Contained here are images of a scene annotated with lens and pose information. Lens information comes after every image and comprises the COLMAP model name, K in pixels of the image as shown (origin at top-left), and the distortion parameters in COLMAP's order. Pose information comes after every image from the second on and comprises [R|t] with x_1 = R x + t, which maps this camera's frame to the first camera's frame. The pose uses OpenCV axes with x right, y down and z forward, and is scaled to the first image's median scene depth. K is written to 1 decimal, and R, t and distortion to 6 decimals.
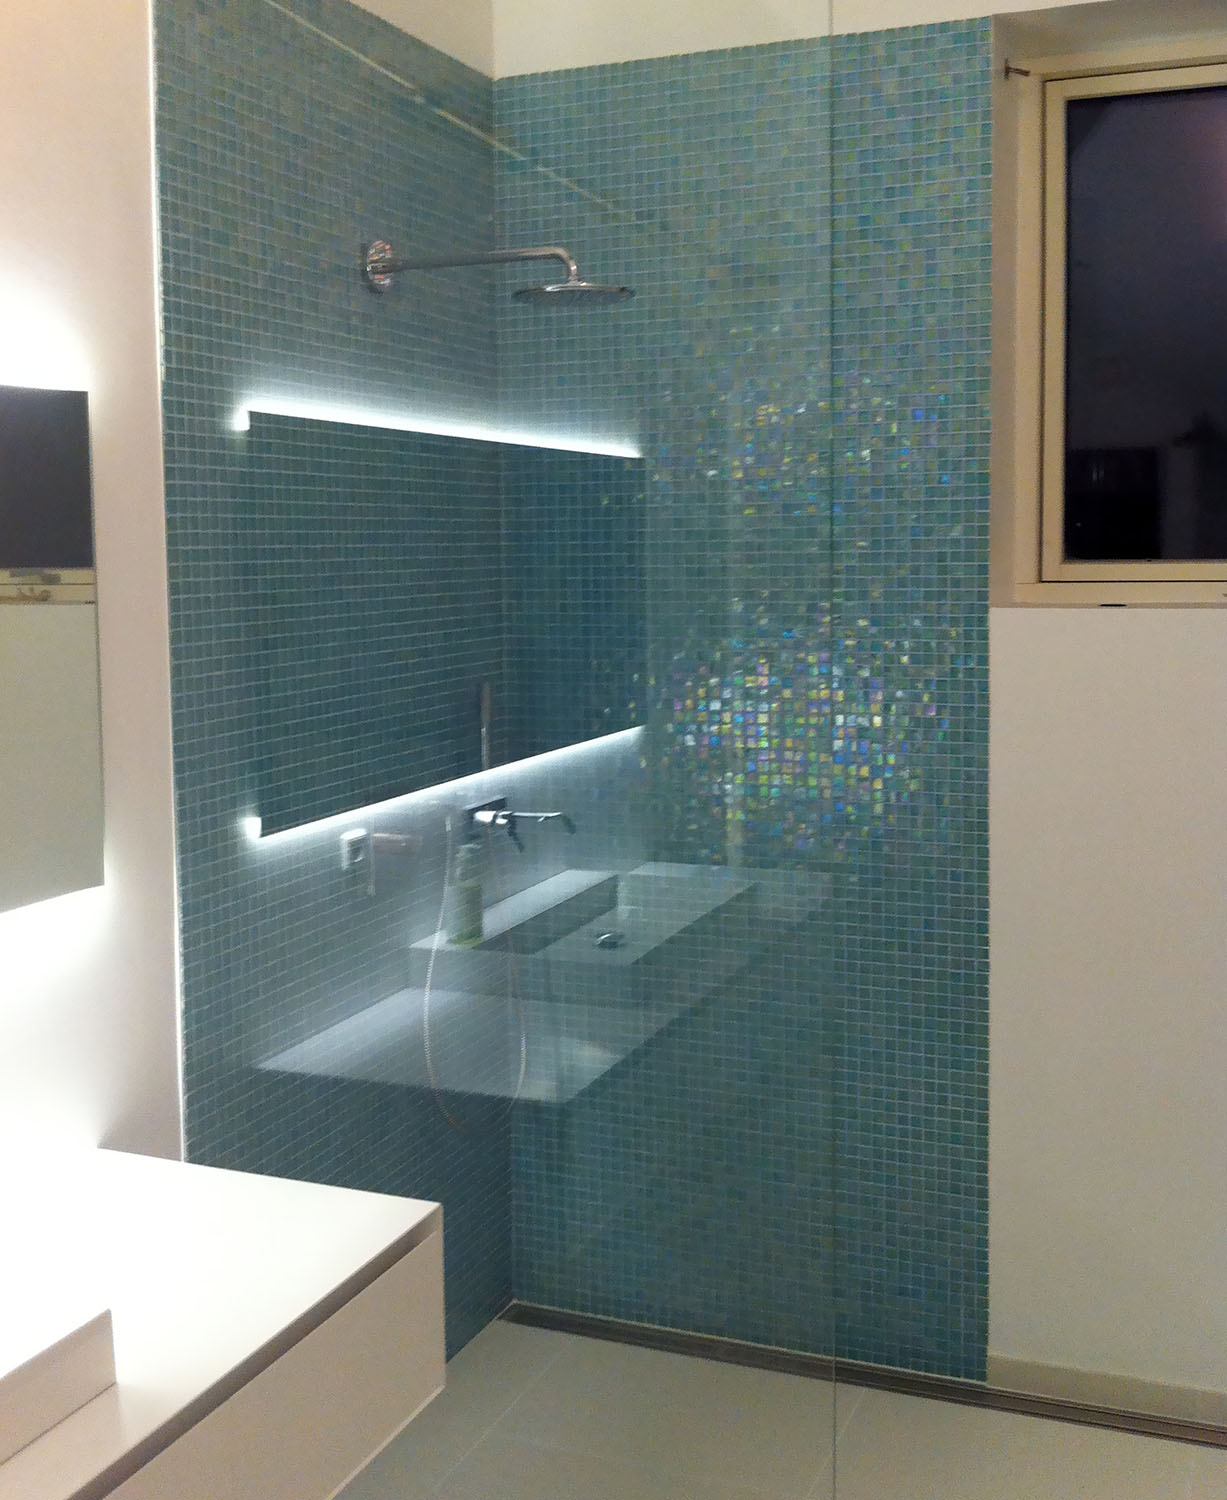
lens RADIAL K [[1638.7, 0, 613.9], [0, 1638.7, 664.2], [0, 0, 1]] dist [-0.001939, -0.009511]
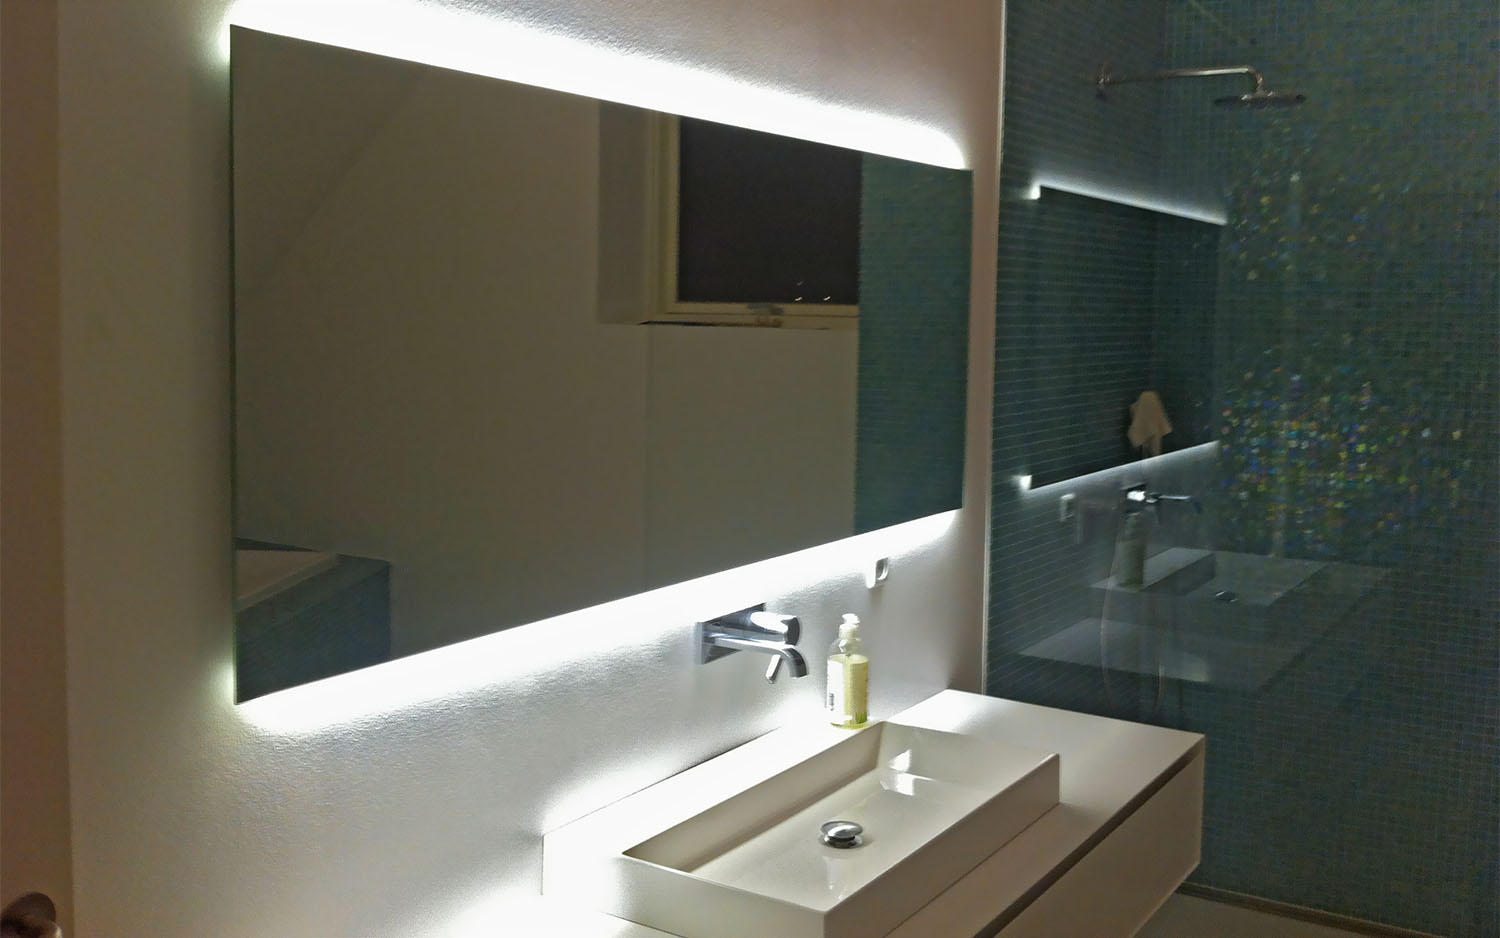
lens RADIAL K [[1466.9, 0, 779.8], [0, 1466.9, 428.5], [0, 0, 1]] dist [0.050615, -0.355559]
pose [[0.984433, 0.037282, -0.171761, -0.165642], [-0.035641, 0.999285, 0.012630, 0.035261], [0.172109, -0.006312, 0.985058, -0.216265]]
